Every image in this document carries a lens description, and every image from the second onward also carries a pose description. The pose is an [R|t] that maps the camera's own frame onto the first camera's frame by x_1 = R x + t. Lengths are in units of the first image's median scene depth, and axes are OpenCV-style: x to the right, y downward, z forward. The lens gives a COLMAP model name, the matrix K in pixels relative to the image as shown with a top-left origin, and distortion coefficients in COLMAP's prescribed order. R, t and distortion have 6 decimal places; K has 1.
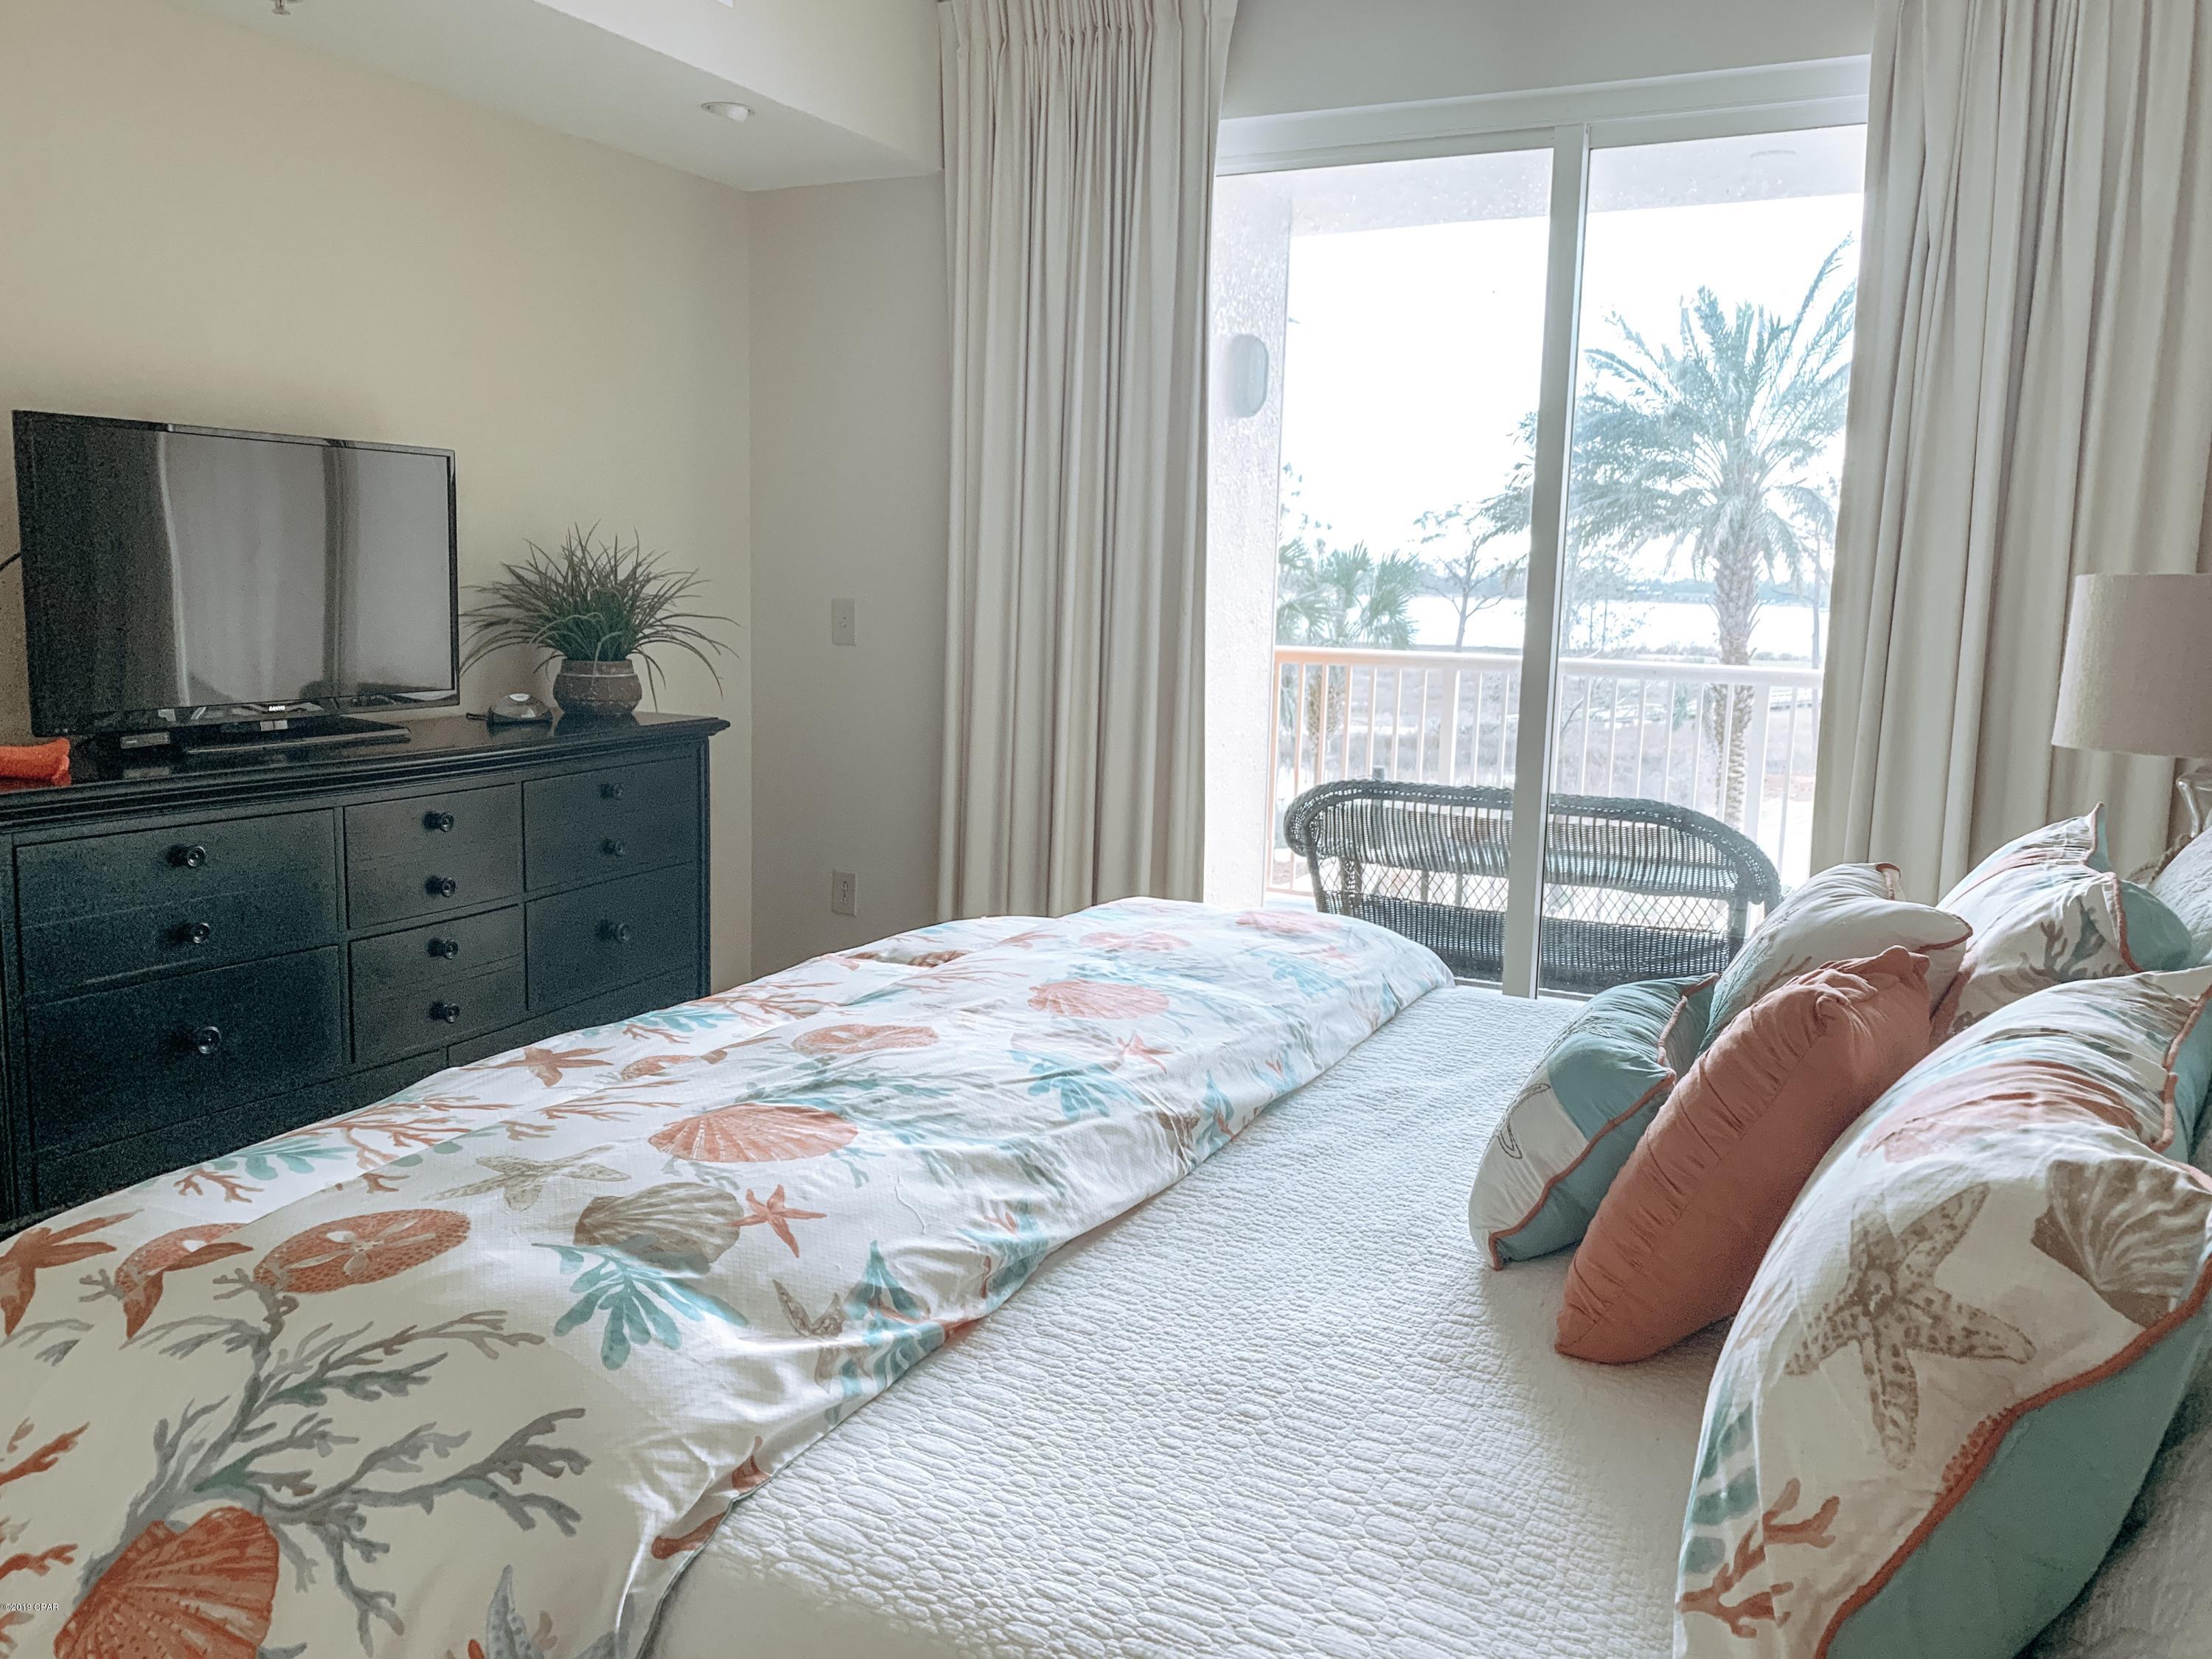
lens RADIAL K [[1732.9, 0, 1106.0], [0, 1732.9, 829.5], [0, 0, 1]] dist [0.004940, -0.000758]
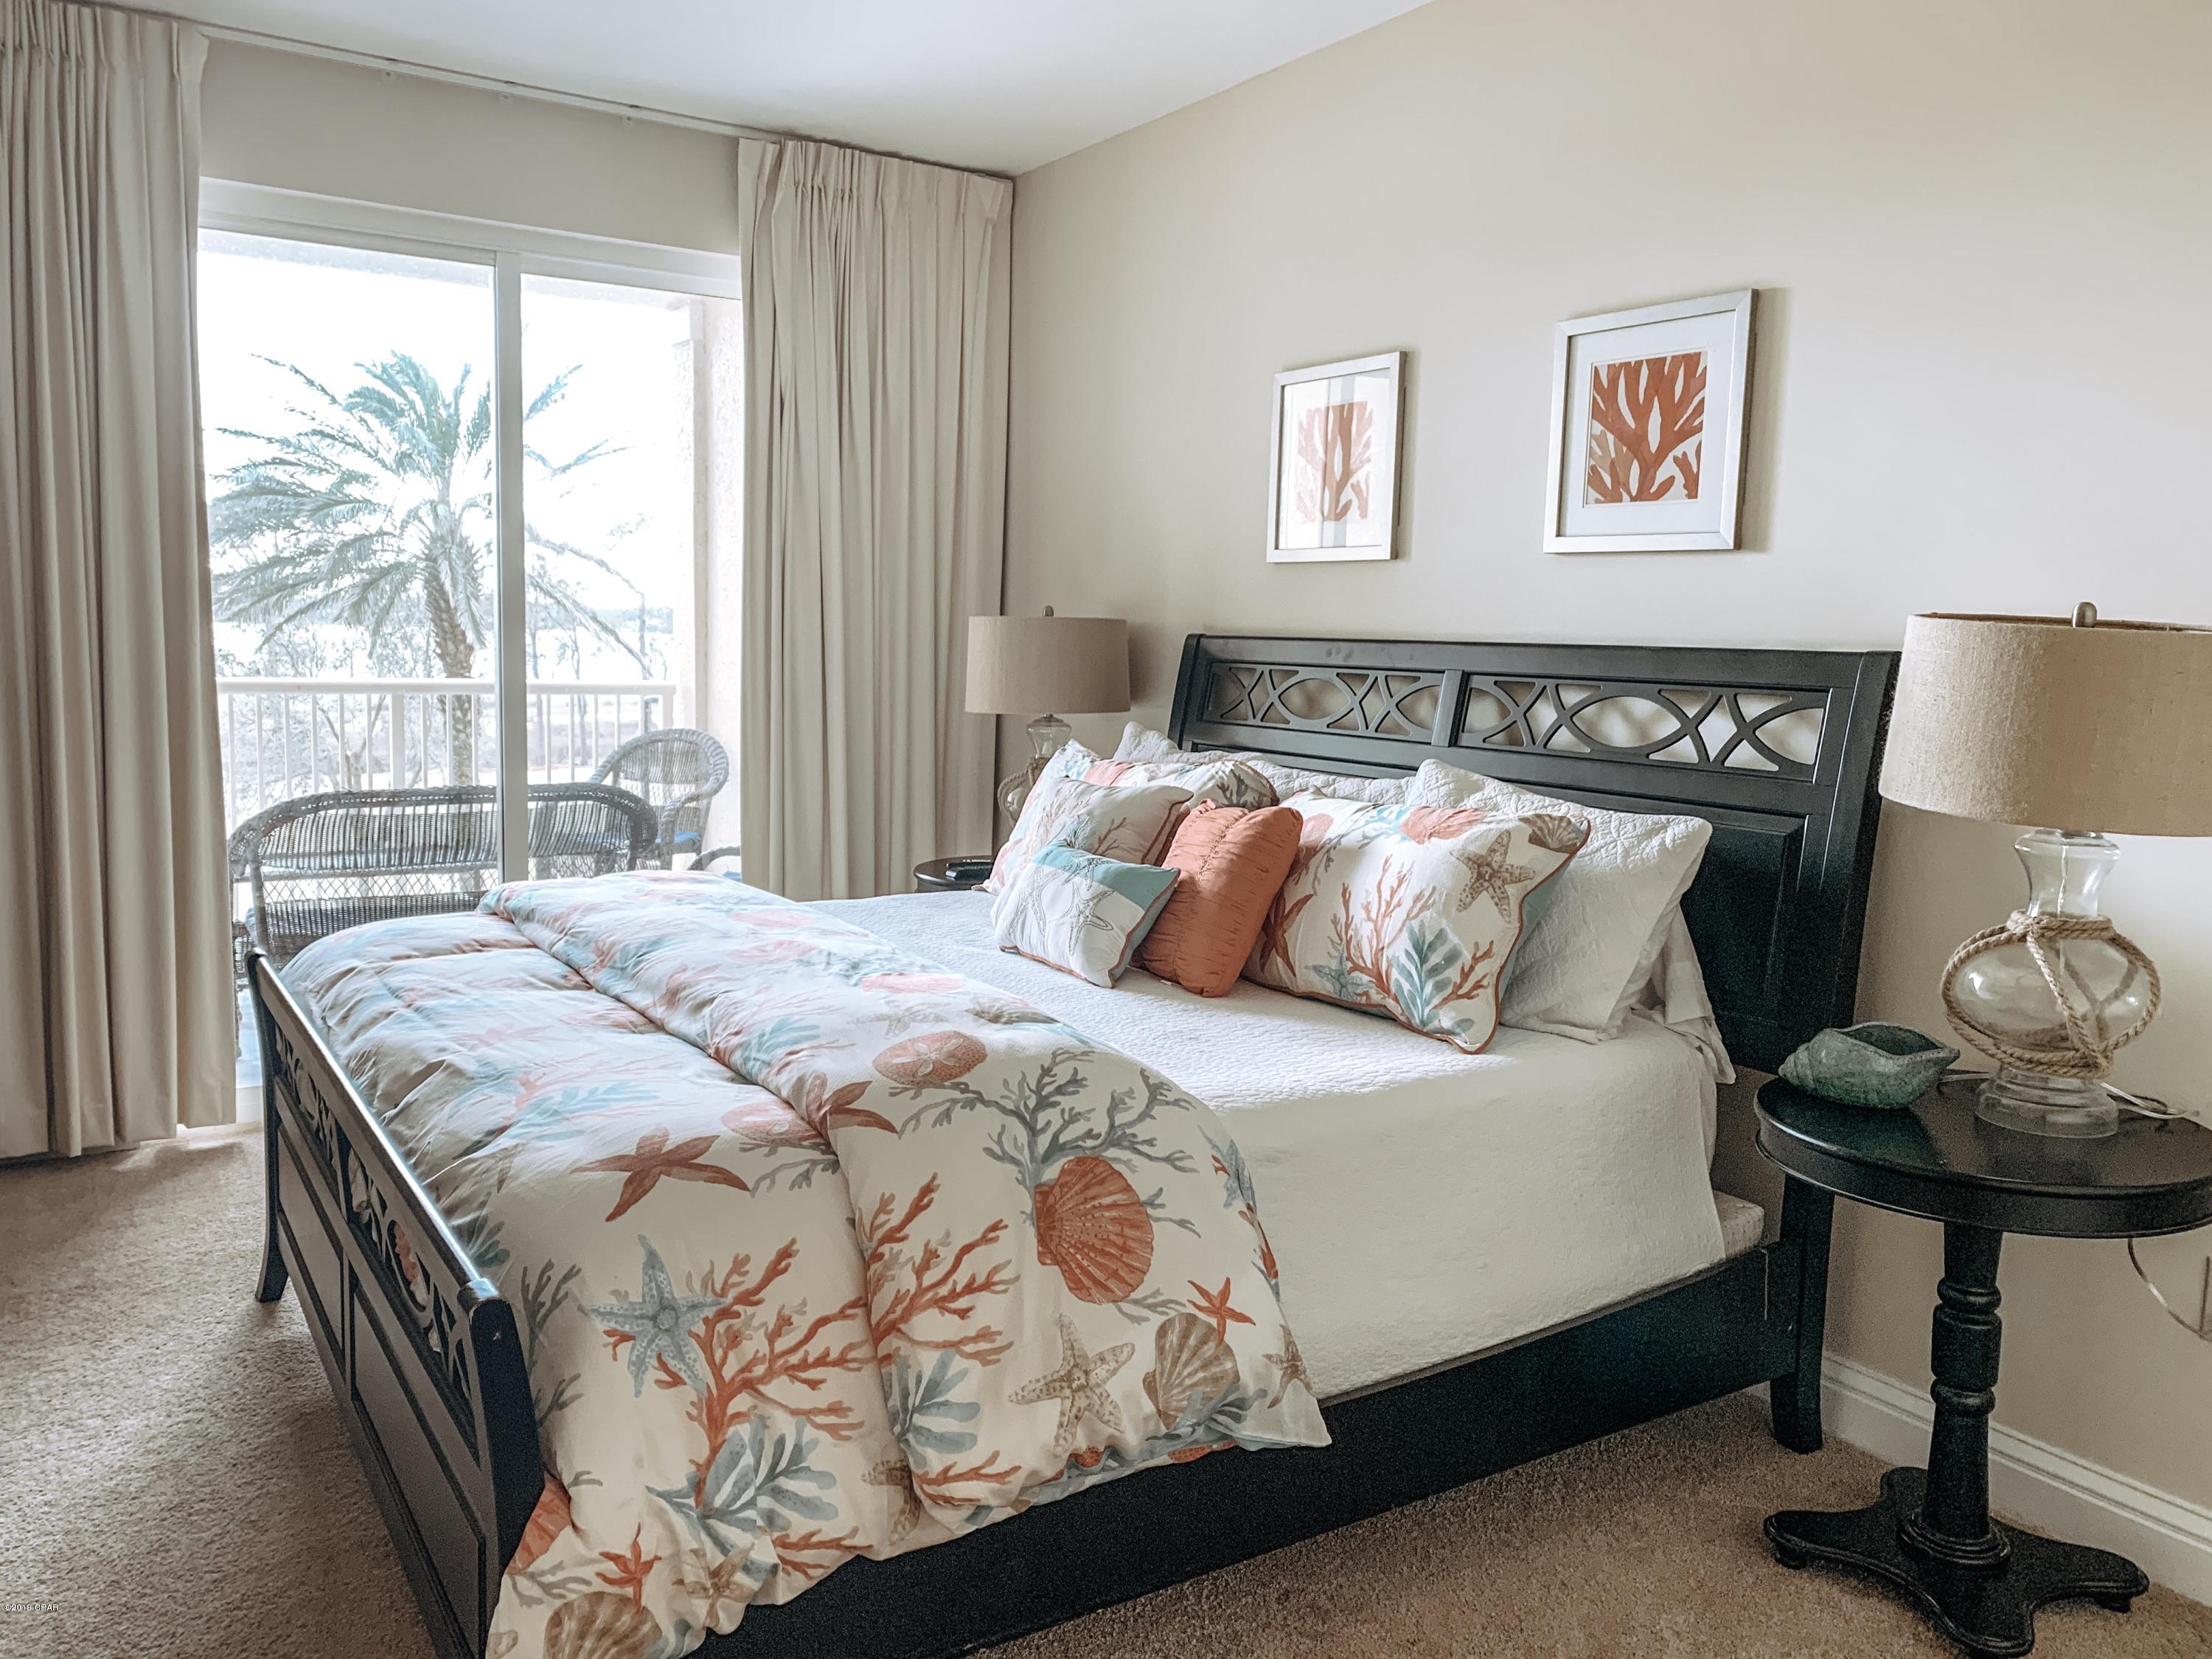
lens RADIAL K [[1696.2, 0, 1106.0], [0, 1696.2, 829.5], [0, 0, 1]] dist [0.099960, 0.000411]
pose [[0.508968, -0.118141, 0.852639, -1.870688], [0.118697, 0.990707, 0.066417, -0.066313], [-0.852562, 0.067401, 0.518261, 0.012104]]
